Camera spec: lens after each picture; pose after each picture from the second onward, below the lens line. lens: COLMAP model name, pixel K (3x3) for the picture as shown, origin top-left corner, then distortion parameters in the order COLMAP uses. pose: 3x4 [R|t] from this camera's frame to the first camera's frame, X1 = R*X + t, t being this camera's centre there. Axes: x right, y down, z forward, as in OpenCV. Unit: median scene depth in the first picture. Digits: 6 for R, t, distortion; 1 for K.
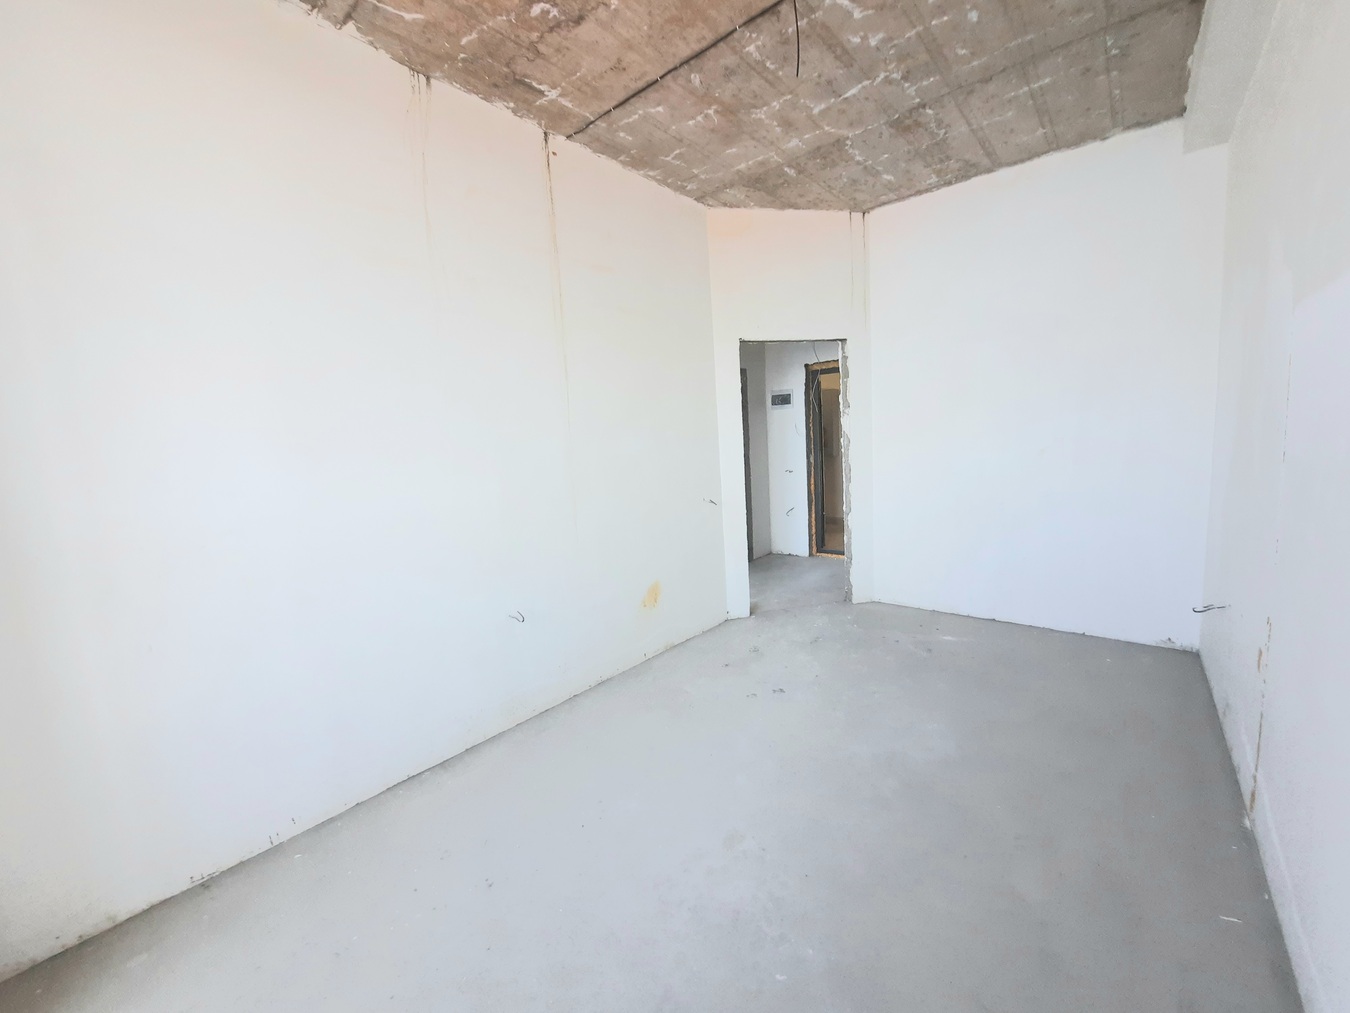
lens RADIAL K [[536.7, 0, 675.0], [0, 536.7, 506.5], [0, 0, 1]] dist [-0.013681, 0.000022]
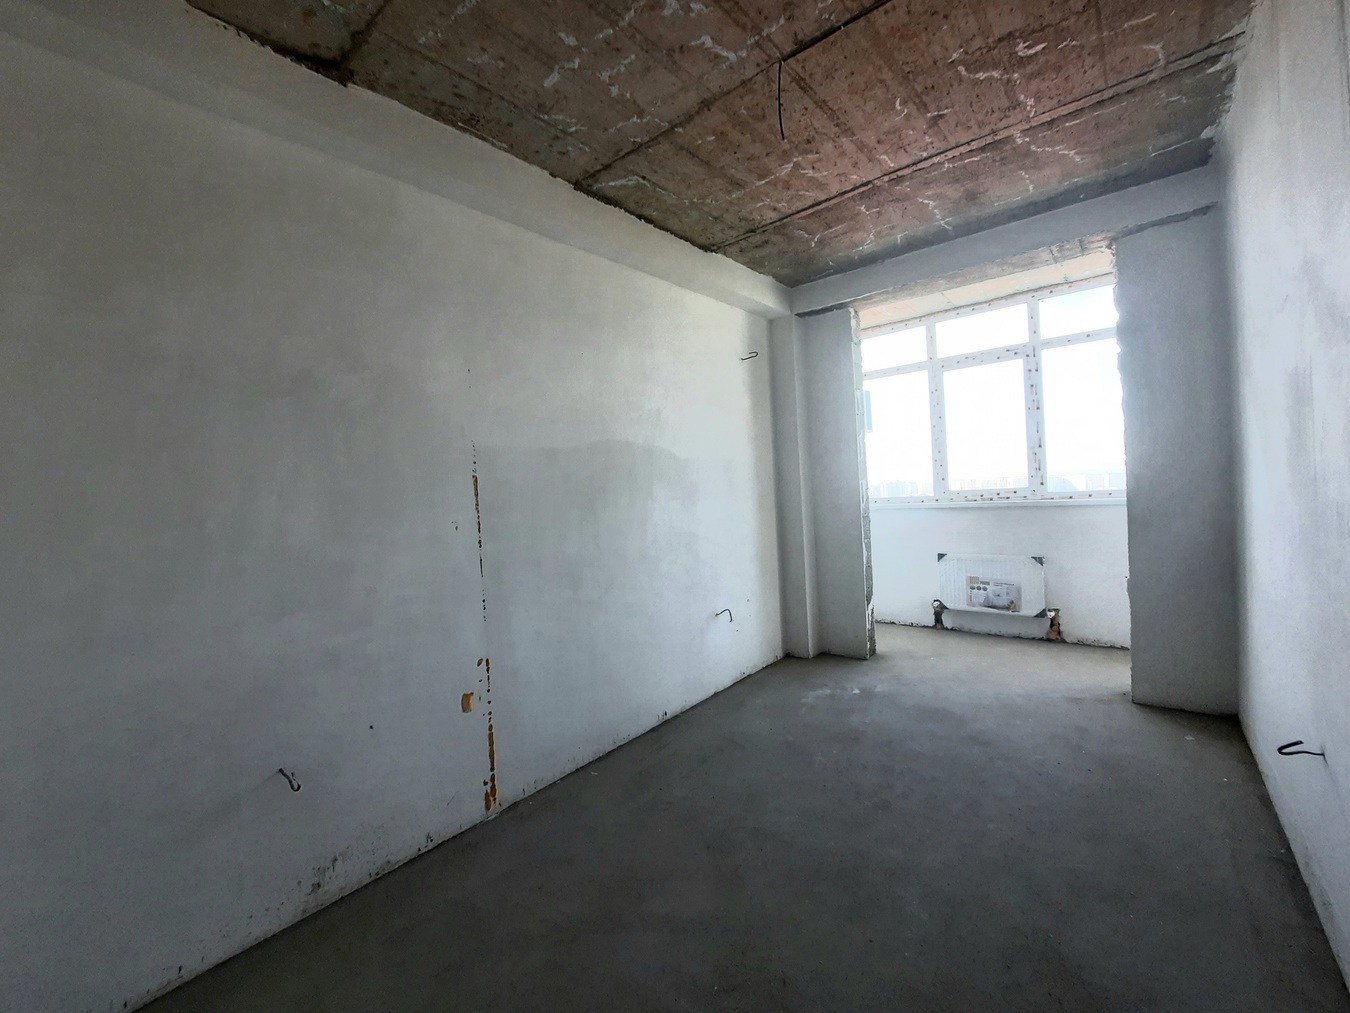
lens RADIAL K [[559.5, 0, 686.7], [0, 559.5, 504.2], [0, 0, 1]] dist [-0.000358, -0.000374]
pose [[-0.994005, 0.107552, -0.019682, 0.367608], [0.103071, 0.981792, 0.159565, -0.242592], [0.036485, 0.156579, -0.986991, 1.566696]]
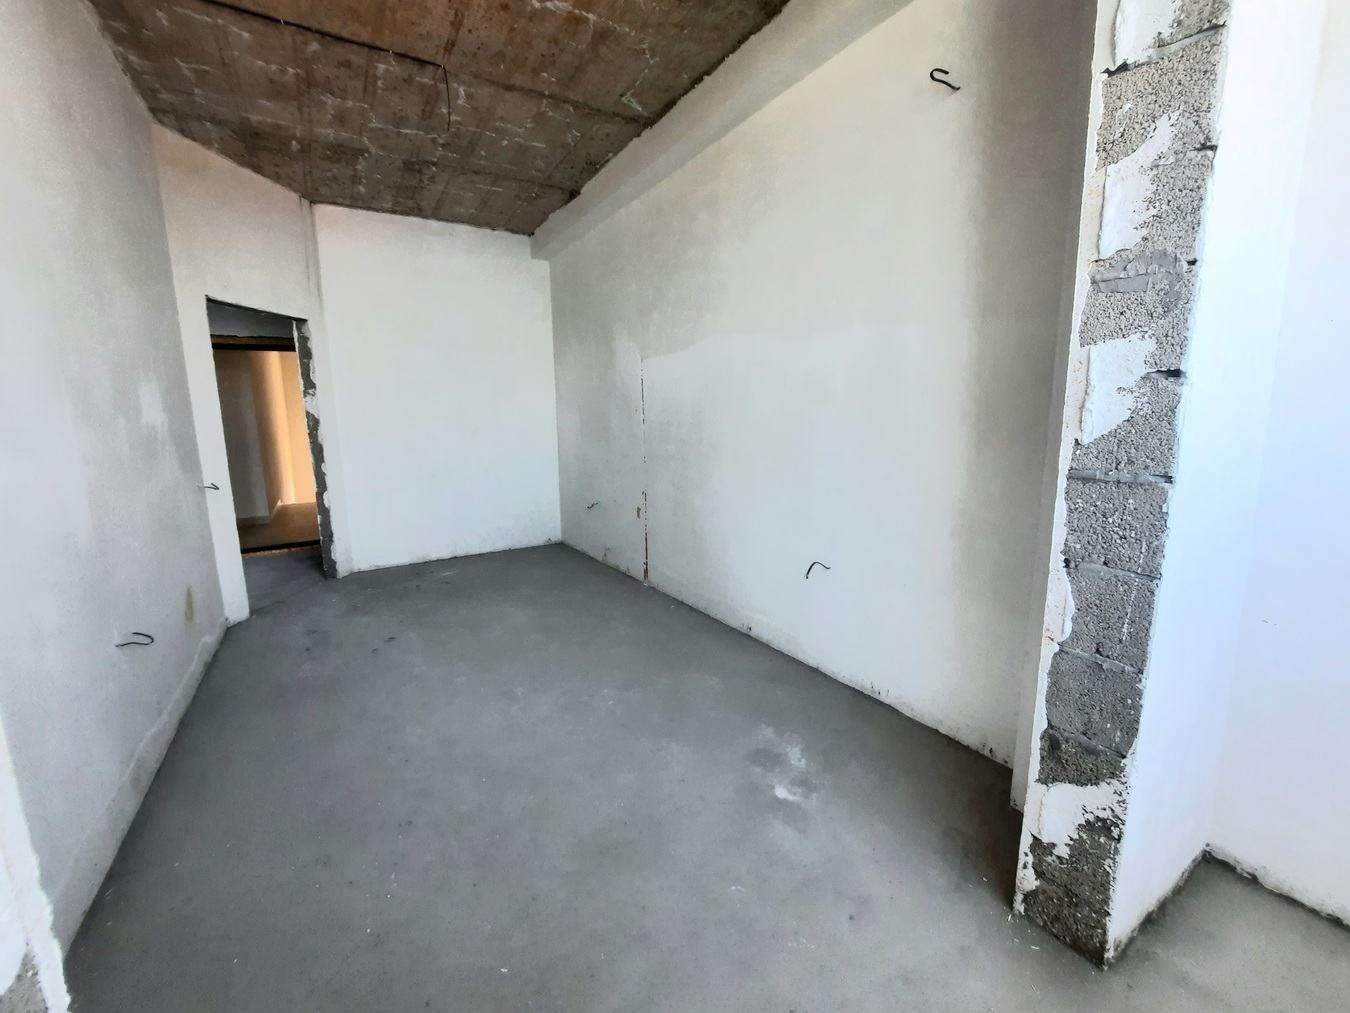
lens RADIAL K [[539.5, 0, 651.0], [0, 539.5, 508.0], [0, 0, 1]] dist [-0.016187, -0.000592]
pose [[0.320335, -0.114013, 0.940418, -0.720449], [0.123091, 0.989324, 0.078013, 0.064451], [-0.939273, 0.090766, 0.330949, 0.120727]]
